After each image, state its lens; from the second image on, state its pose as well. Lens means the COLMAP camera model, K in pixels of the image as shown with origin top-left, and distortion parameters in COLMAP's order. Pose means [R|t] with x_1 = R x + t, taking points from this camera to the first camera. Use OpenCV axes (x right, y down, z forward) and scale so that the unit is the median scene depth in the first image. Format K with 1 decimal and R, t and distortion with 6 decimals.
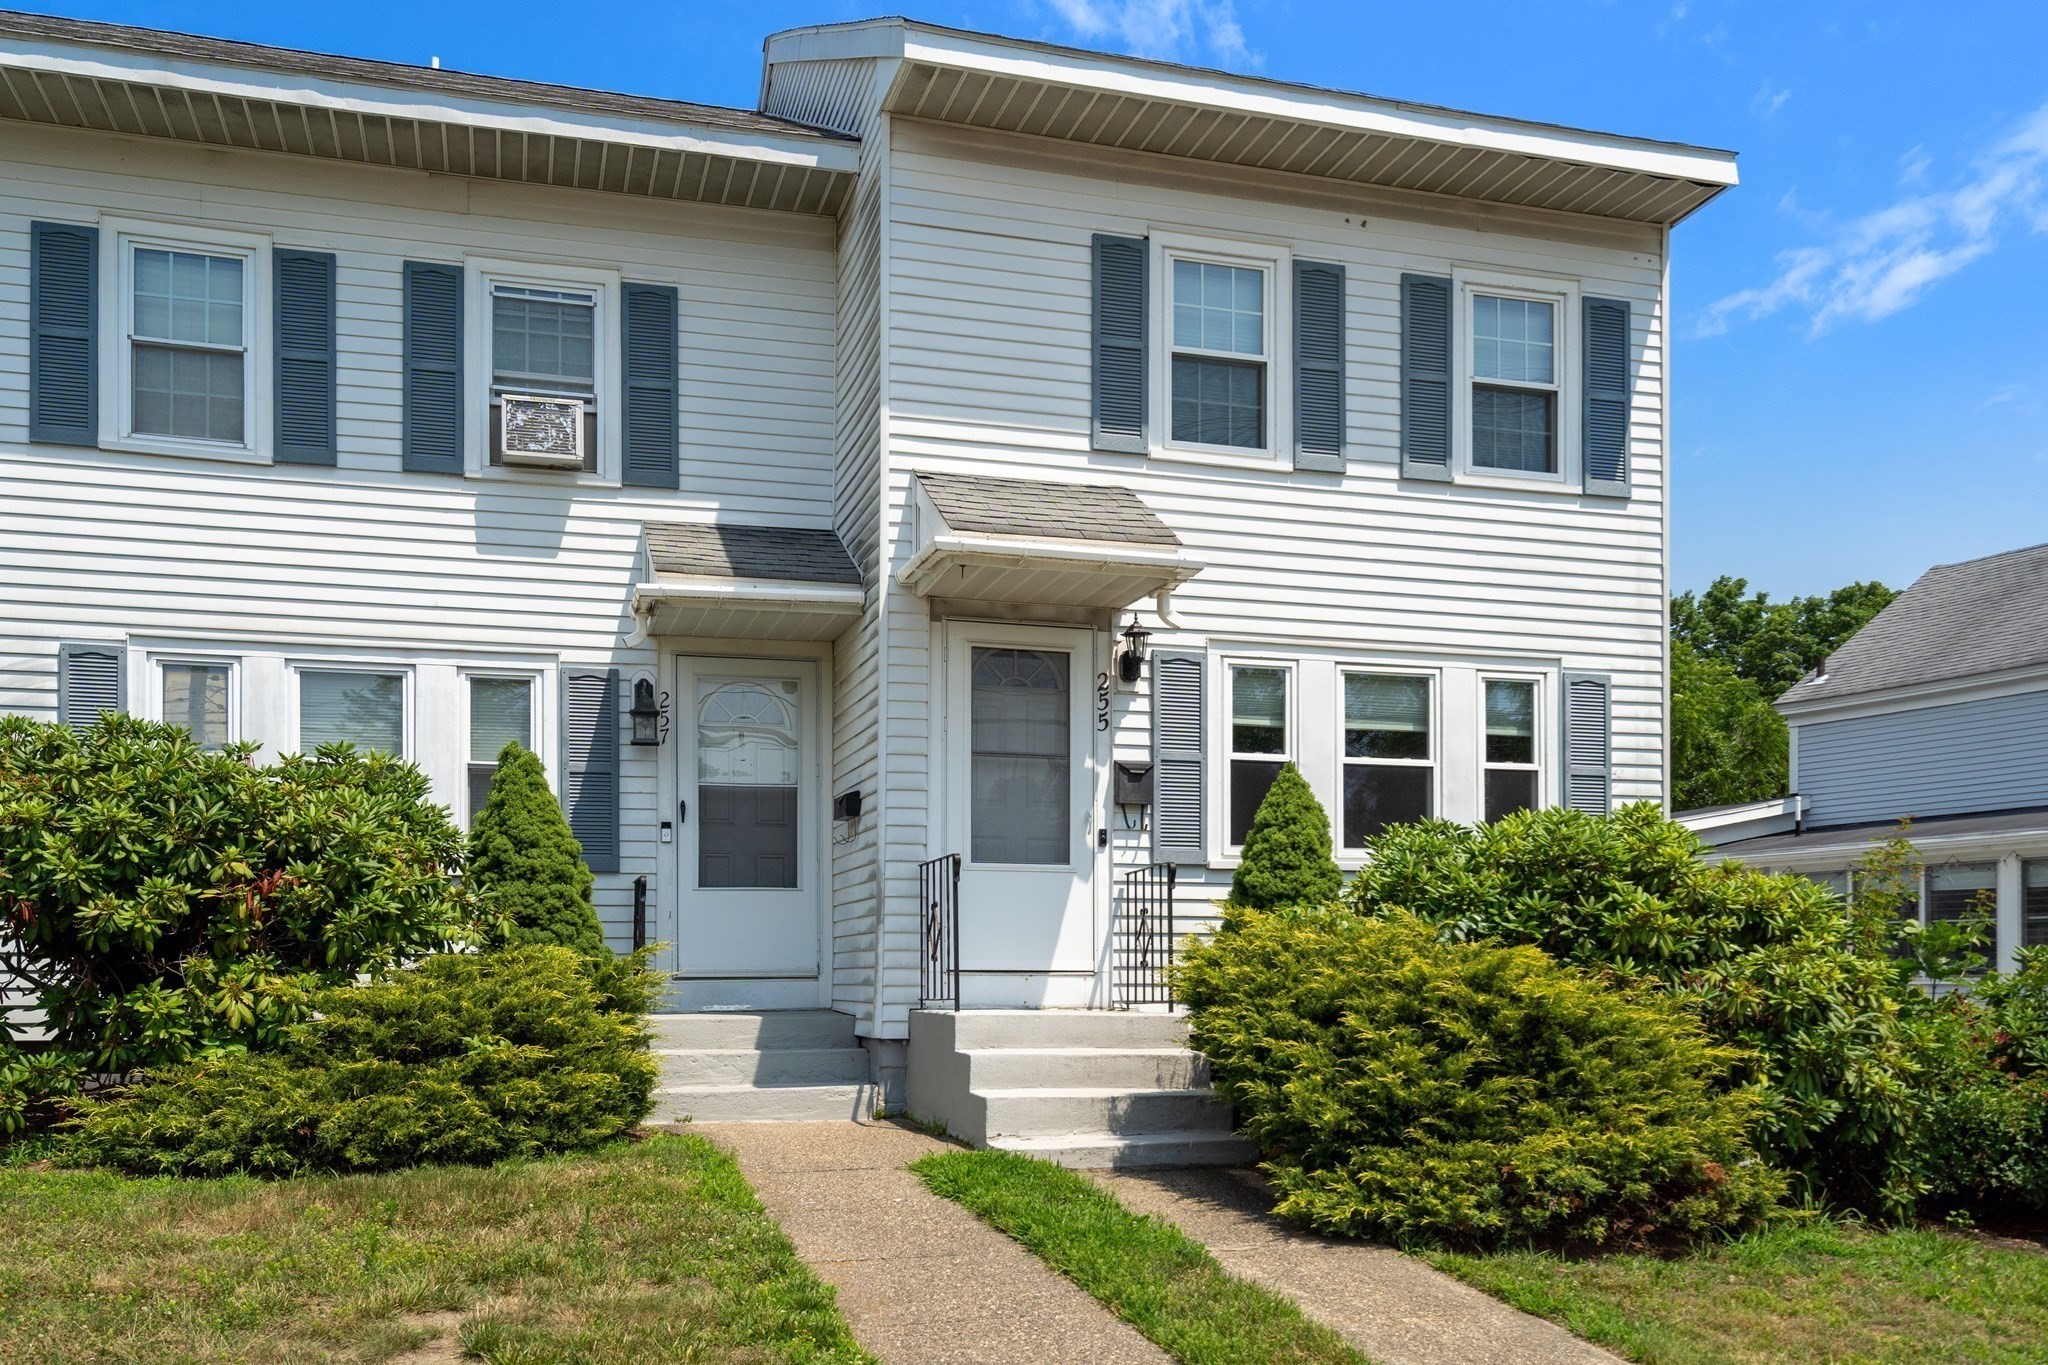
lens RADIAL K [[1788.2, 0, 1023.7], [0, 1788.2, 826.7], [0, 0, 1]] dist [0.007811, -0.002879]
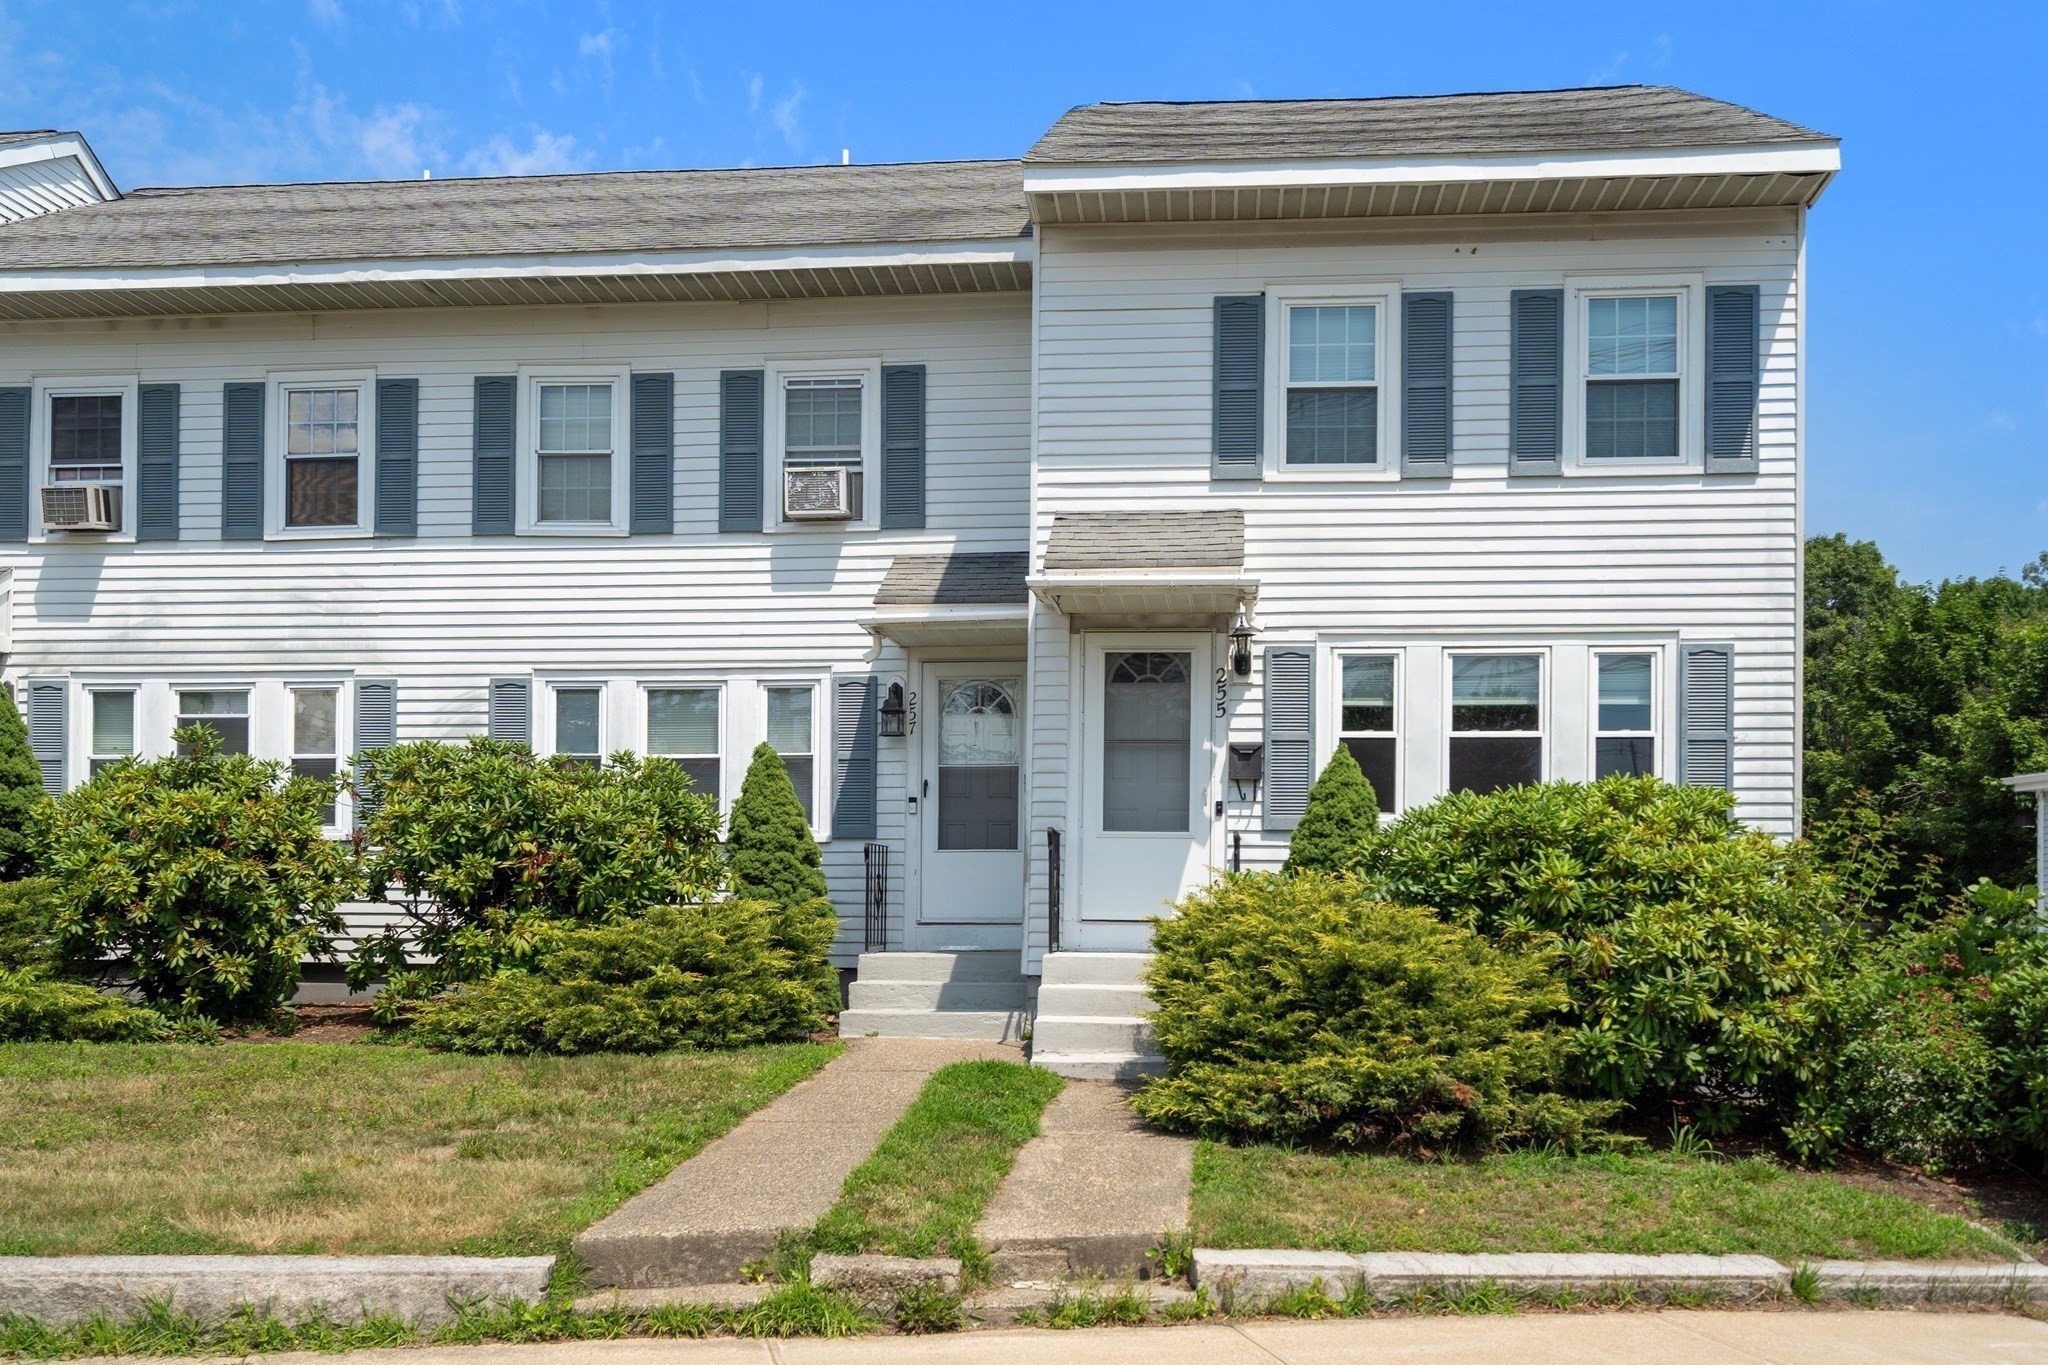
lens RADIAL K [[1952.8, 0, 1024.0], [0, 1952.8, 682.5], [0, 0, 1]] dist [0.003523, -0.002524]
pose [[0.925177, -0.036443, -0.377783, 0.401621], [0.023613, 0.998978, -0.038541, -0.029195], [0.378801, 0.026736, 0.925092, -0.237761]]
